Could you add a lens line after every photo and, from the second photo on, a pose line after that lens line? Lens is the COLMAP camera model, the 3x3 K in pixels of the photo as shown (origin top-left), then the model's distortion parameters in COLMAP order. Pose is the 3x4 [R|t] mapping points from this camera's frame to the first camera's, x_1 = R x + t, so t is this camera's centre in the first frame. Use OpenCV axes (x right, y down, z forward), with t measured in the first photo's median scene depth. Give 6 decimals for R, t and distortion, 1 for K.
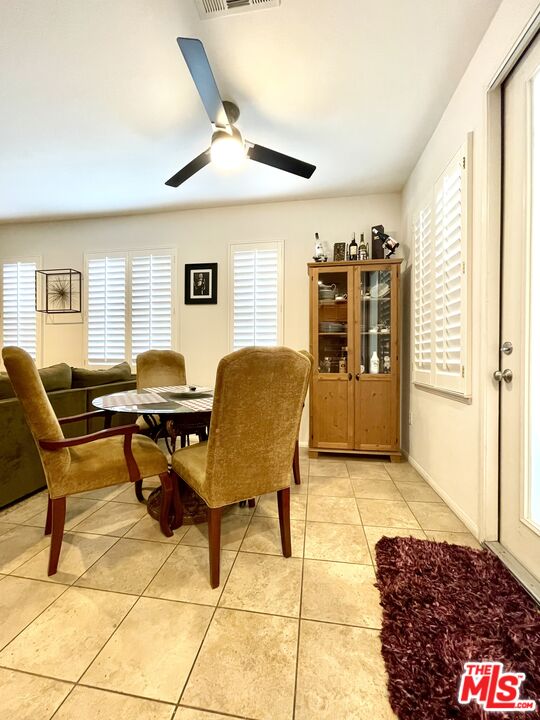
lens RADIAL K [[289.2, 0, 269.9], [0, 289.2, 358.5], [0, 0, 1]] dist [-0.003418, -0.000313]
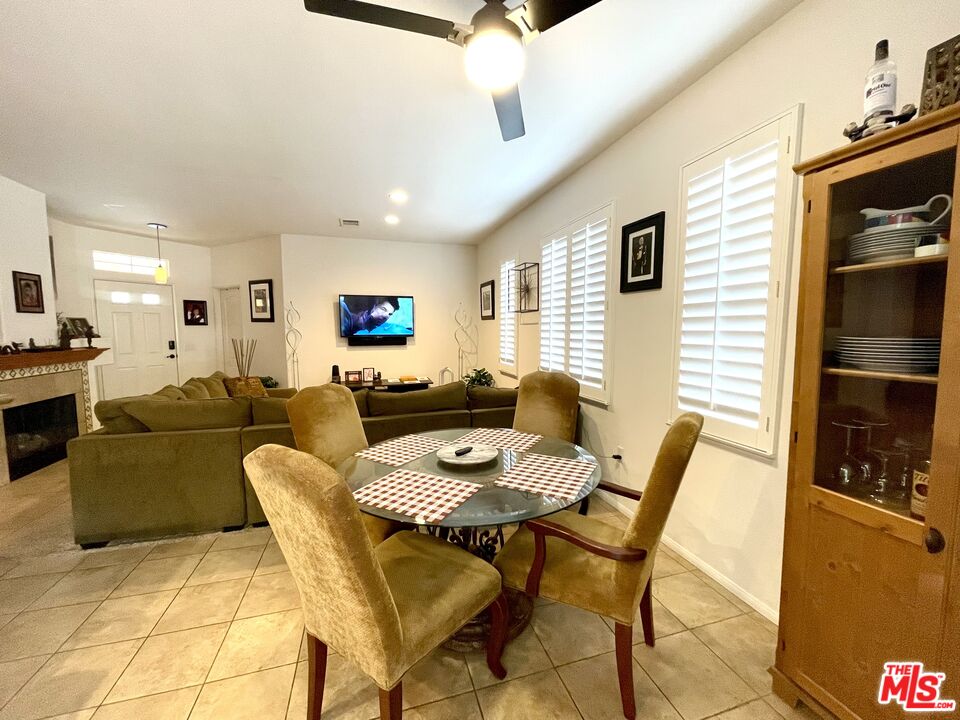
lens RADIAL K [[385.6, 0, 481.7], [0, 385.6, 361.1], [0, 0, 1]] dist [-0.003418, -0.000313]
pose [[0.437046, 0.068369, -0.896837, 0.327568], [0.003036, 0.996989, 0.077484, -0.109850], [0.899434, -0.036586, 0.435522, 0.375769]]
